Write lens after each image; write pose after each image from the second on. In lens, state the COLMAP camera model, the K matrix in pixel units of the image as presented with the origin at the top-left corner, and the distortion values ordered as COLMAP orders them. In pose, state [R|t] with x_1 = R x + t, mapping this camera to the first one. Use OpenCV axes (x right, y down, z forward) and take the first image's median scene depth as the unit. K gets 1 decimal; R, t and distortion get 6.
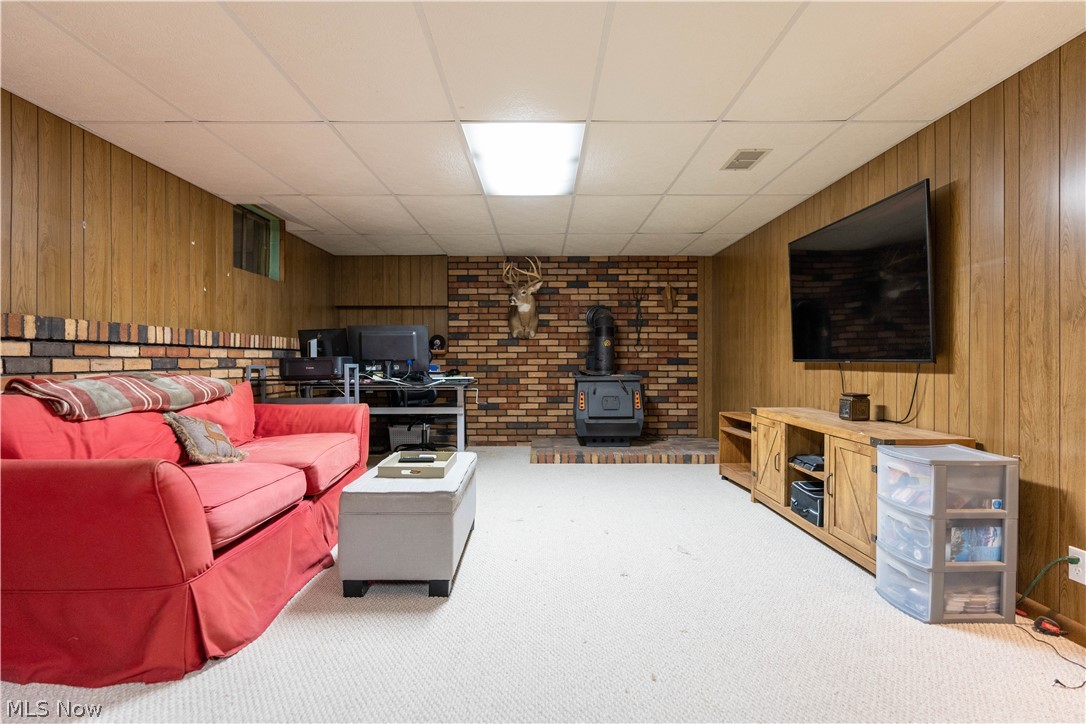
lens RADIAL K [[590.8, 0, 543.6], [0, 590.8, 362.3], [0, 0, 1]] dist [0.001862, 0.000338]
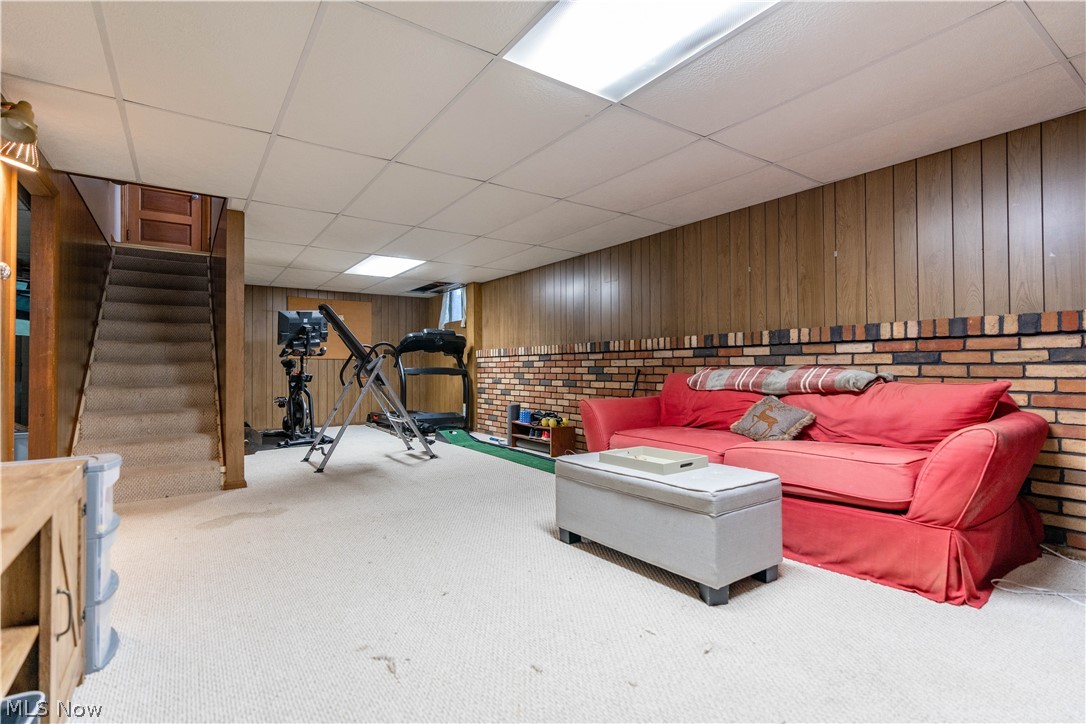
lens RADIAL K [[512.0, 0, 542.9], [0, 512.0, 360.4], [0, 0, 1]] dist [-0.002984, -0.000127]
pose [[-0.828146, 0.000911, -0.560511, 0.397124], [0.007031, 0.999937, -0.008763, 0.011099], [0.560468, -0.011198, -0.828101, 1.542581]]
